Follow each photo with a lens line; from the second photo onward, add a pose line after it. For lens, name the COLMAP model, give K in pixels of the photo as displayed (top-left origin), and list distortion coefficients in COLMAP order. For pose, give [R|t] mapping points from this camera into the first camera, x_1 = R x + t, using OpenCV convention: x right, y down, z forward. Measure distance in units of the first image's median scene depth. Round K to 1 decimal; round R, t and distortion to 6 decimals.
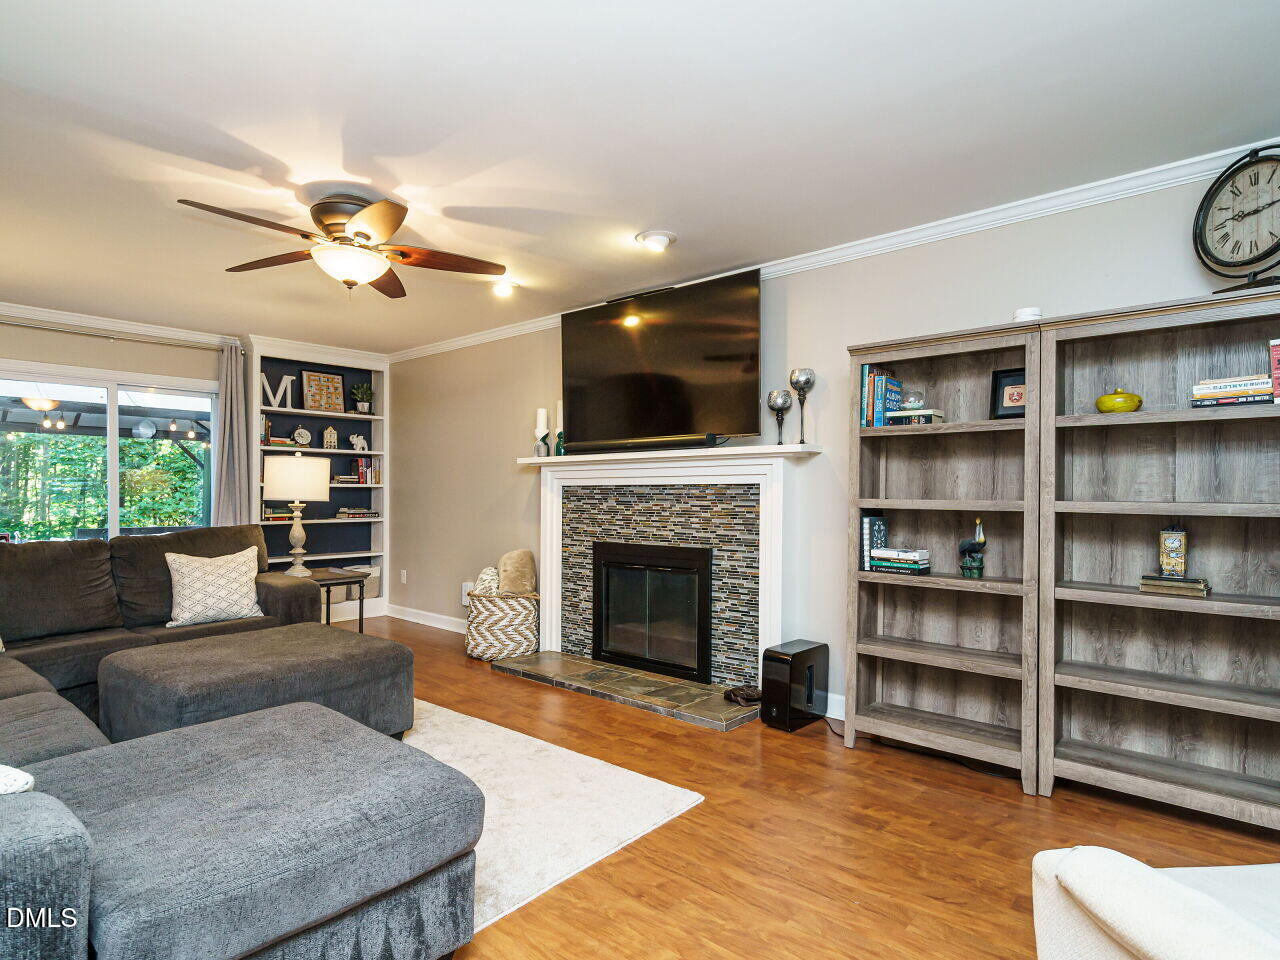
lens RADIAL K [[689.8, 0, 640.0], [0, 689.8, 480.0], [0, 0, 1]] dist [0.001224, 0.000211]
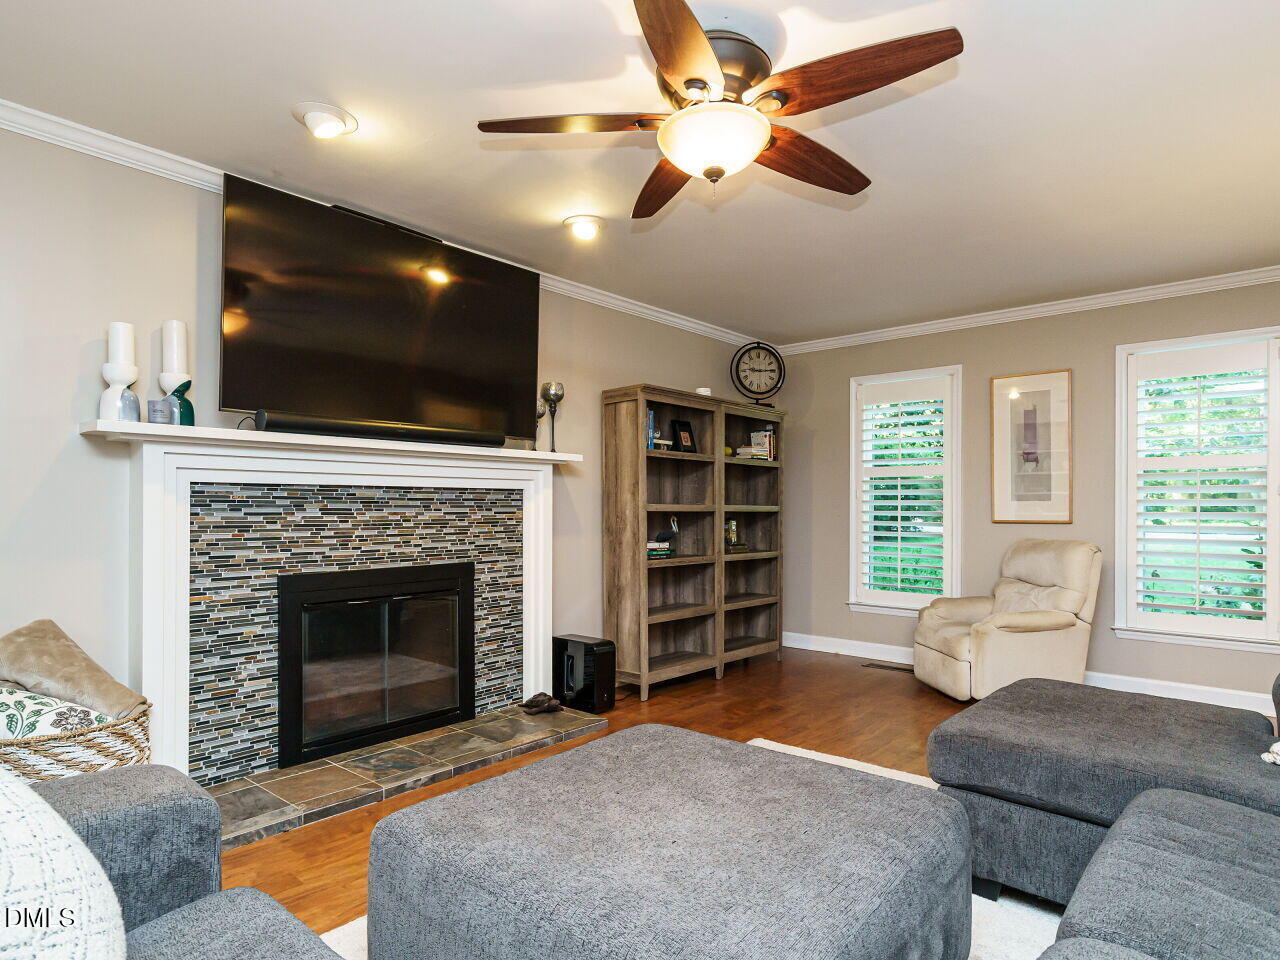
lens RADIAL K [[737.1, 0, 640.0], [0, 737.1, 480.0], [0, 0, 1]] dist [-0.000832, 0.001967]
pose [[0.017692, 0.028834, 0.999428, -0.822042], [-0.026484, 0.999247, -0.028360, 0.016558], [-0.999493, -0.025967, 0.018442, 0.769763]]
